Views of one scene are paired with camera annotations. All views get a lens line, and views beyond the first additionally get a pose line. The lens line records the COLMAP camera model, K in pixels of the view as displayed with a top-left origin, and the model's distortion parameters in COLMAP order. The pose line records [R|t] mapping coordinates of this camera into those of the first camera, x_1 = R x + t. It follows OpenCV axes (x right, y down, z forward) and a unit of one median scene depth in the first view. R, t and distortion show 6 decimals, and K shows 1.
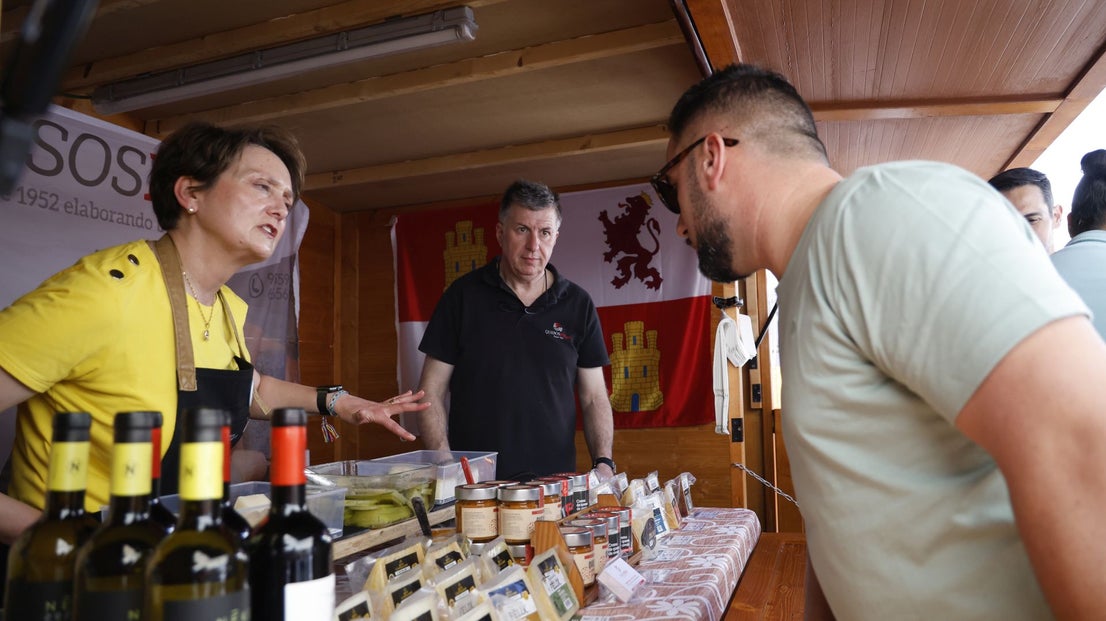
lens RADIAL K [[771.8, 0, 553.0], [0, 771.8, 310.5], [0, 0, 1]] dist [-0.068978, 0.057927]
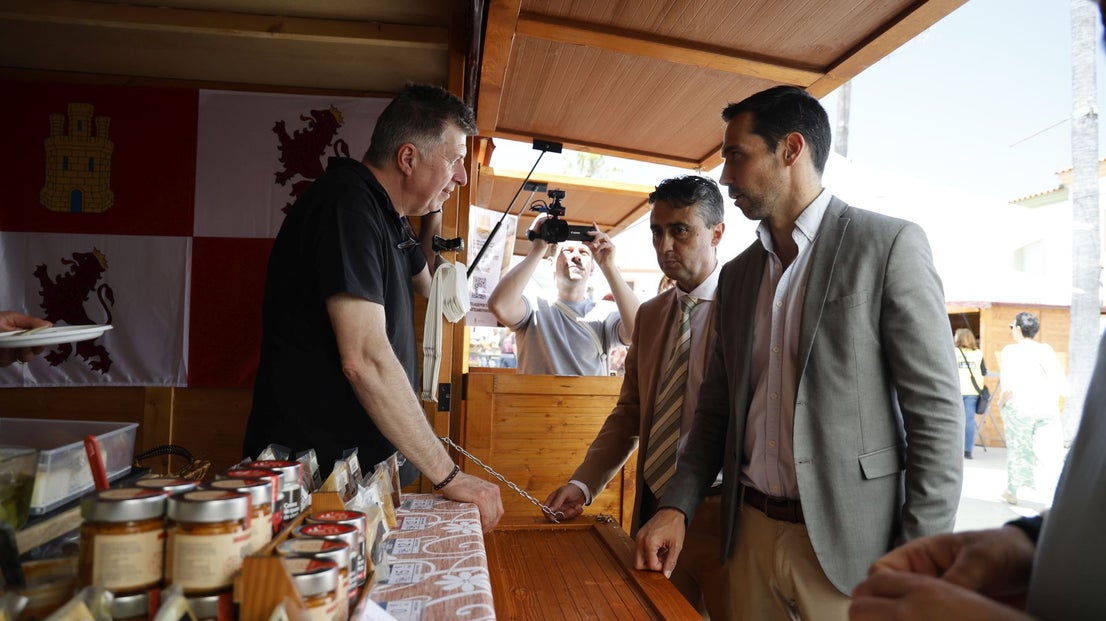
lens RADIAL K [[771.8, 0, 553.0], [0, 771.8, 310.5], [0, 0, 1]] dist [-0.068978, 0.057927]
pose [[0.886296, 0.075561, 0.456914, -0.057082], [-0.100602, 0.994453, 0.030687, 0.028141], [-0.452061, -0.073164, 0.888982, 0.241251]]
